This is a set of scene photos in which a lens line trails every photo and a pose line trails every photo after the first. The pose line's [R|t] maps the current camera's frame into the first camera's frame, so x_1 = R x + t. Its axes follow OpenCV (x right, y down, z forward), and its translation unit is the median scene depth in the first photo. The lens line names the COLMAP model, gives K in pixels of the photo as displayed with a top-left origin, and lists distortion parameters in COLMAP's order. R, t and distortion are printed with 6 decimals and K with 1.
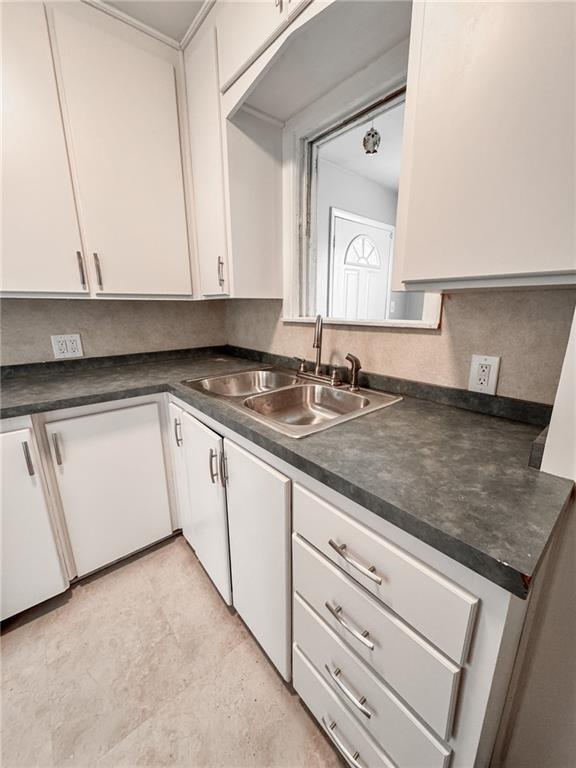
lens RADIAL K [[306.6, 0, 289.5], [0, 306.6, 383.9], [0, 0, 1]] dist [-0.000126, -0.000572]
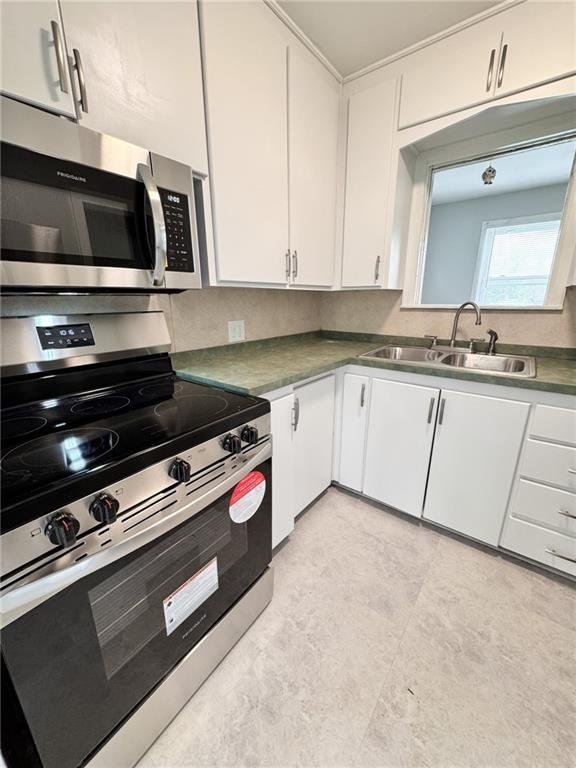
lens RADIAL K [[306.6, 0, 287.5], [0, 306.6, 383.4], [0, 0, 1]] dist [-0.000126, -0.000572]
pose [[0.976791, -0.058169, 0.206143, -0.880124], [0.053032, 0.998131, 0.030363, 0.050257], [-0.207524, -0.018726, 0.978051, -0.166190]]
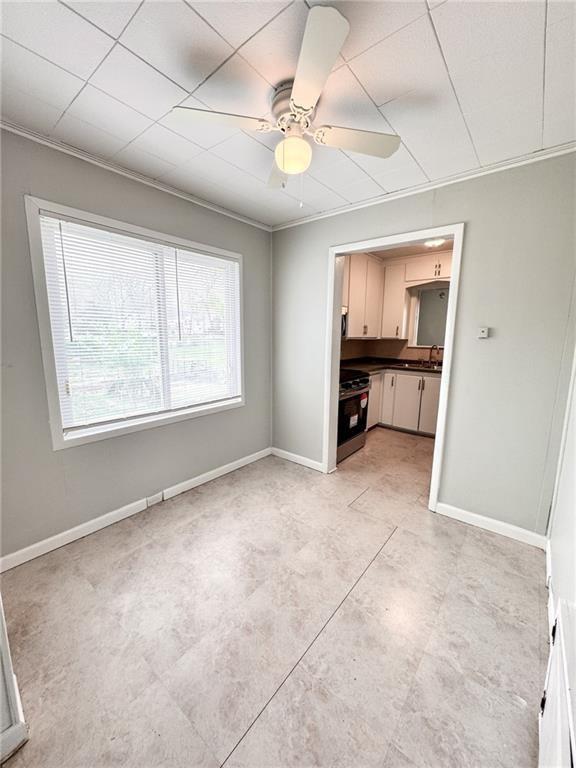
lens RADIAL K [[306.6, 0, 285.7], [0, 306.6, 388.2], [0, 0, 1]] dist [-0.000126, -0.000572]
pose [[0.981128, -0.015914, 0.192704, -1.935858], [0.031188, 0.996582, -0.076491, 0.408846], [-0.190828, 0.081057, 0.978271, -1.753636]]
